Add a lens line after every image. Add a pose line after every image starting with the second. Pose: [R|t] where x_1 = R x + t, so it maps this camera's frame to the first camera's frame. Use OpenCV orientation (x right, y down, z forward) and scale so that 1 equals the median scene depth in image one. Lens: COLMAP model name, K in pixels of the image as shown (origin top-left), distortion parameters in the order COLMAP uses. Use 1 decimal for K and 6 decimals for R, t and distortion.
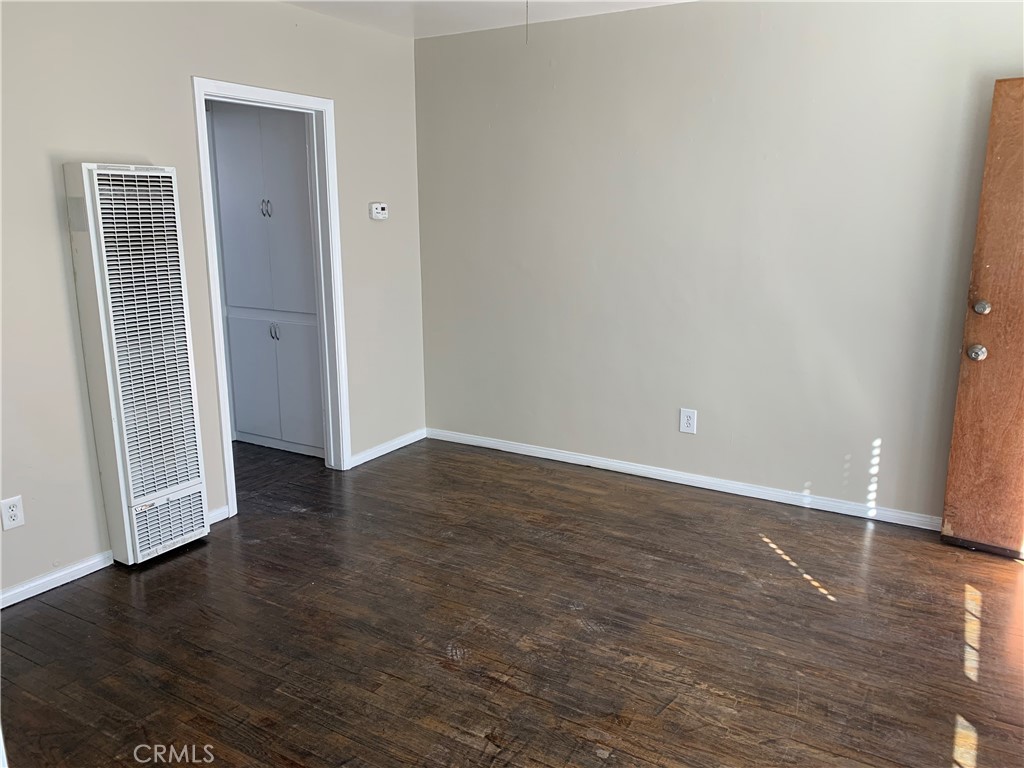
lens RADIAL K [[784.1, 0, 517.6], [0, 784.1, 373.8], [0, 0, 1]] dist [0.024827, -0.019761]
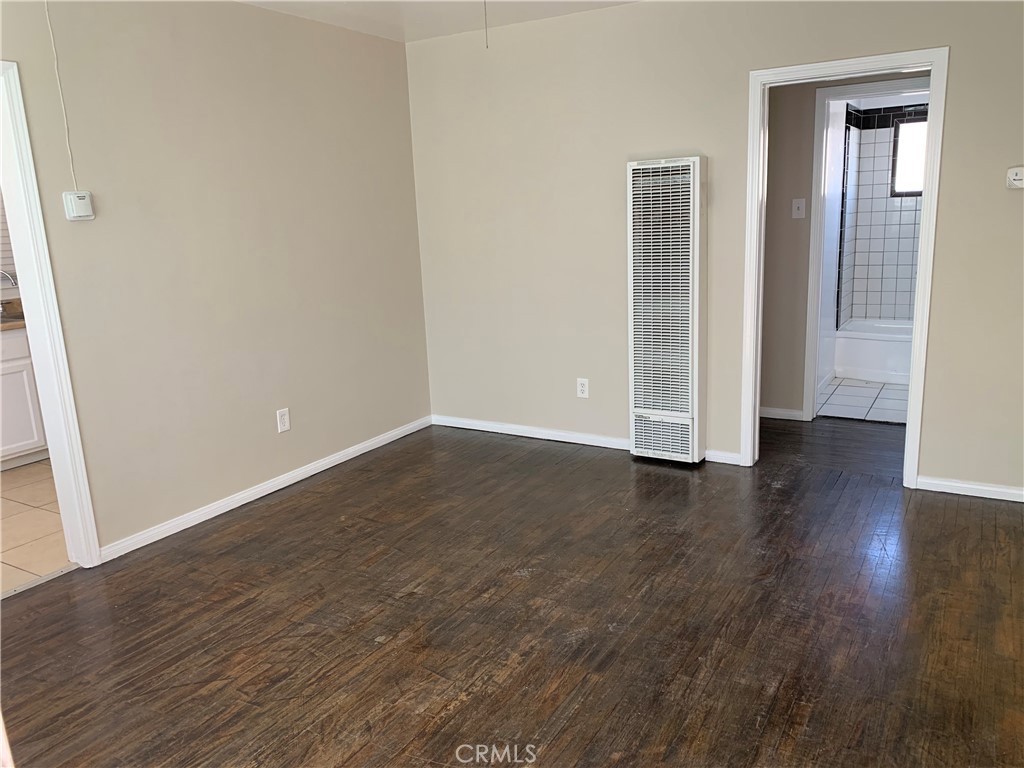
lens RADIAL K [[784.1, 0, 519.3], [0, 784.1, 379.1], [0, 0, 1]] dist [0.024827, -0.019761]
pose [[-0.001345, 0.214428, -0.976739, 0.908702], [-0.167447, 0.962901, 0.211621, -0.156386], [0.985880, 0.163836, 0.034610, 0.815199]]
